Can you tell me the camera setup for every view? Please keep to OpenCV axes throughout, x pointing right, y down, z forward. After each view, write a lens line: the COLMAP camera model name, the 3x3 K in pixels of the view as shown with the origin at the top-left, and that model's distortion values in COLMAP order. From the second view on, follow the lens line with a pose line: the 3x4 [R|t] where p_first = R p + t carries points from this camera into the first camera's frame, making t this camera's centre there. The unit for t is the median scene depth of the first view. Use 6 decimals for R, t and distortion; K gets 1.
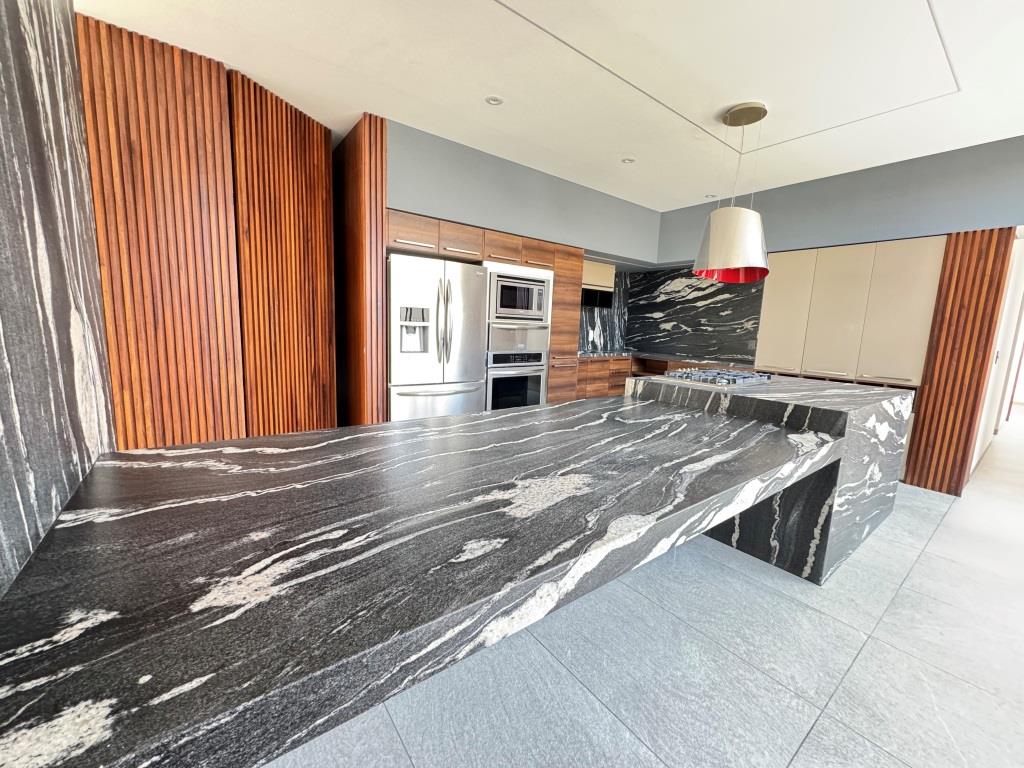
lens RADIAL K [[408.2, 0, 513.1], [0, 408.2, 381.0], [0, 0, 1]] dist [-0.001573, 0.000156]
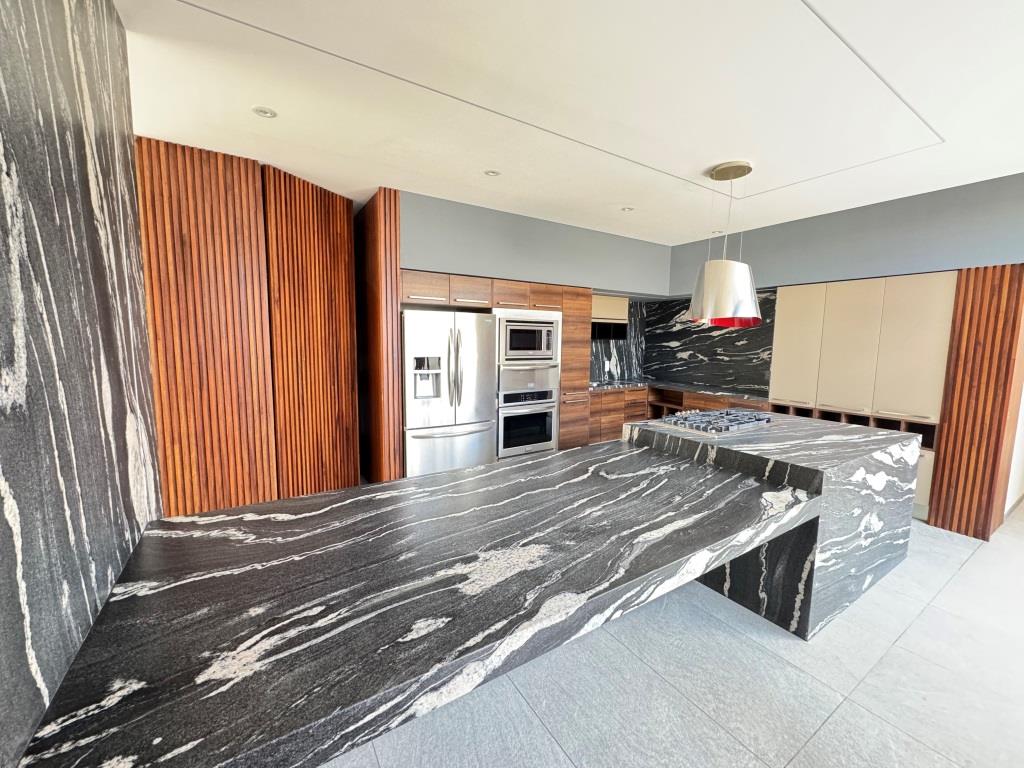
lens RADIAL K [[408.2, 0, 512.8], [0, 408.2, 381.1], [0, 0, 1]] dist [-0.001573, 0.000156]
pose [[0.996242, -0.018493, -0.084620, 0.076215], [0.015415, 0.999201, -0.036881, -0.071941], [0.085234, 0.035438, 0.995731, -0.057261]]
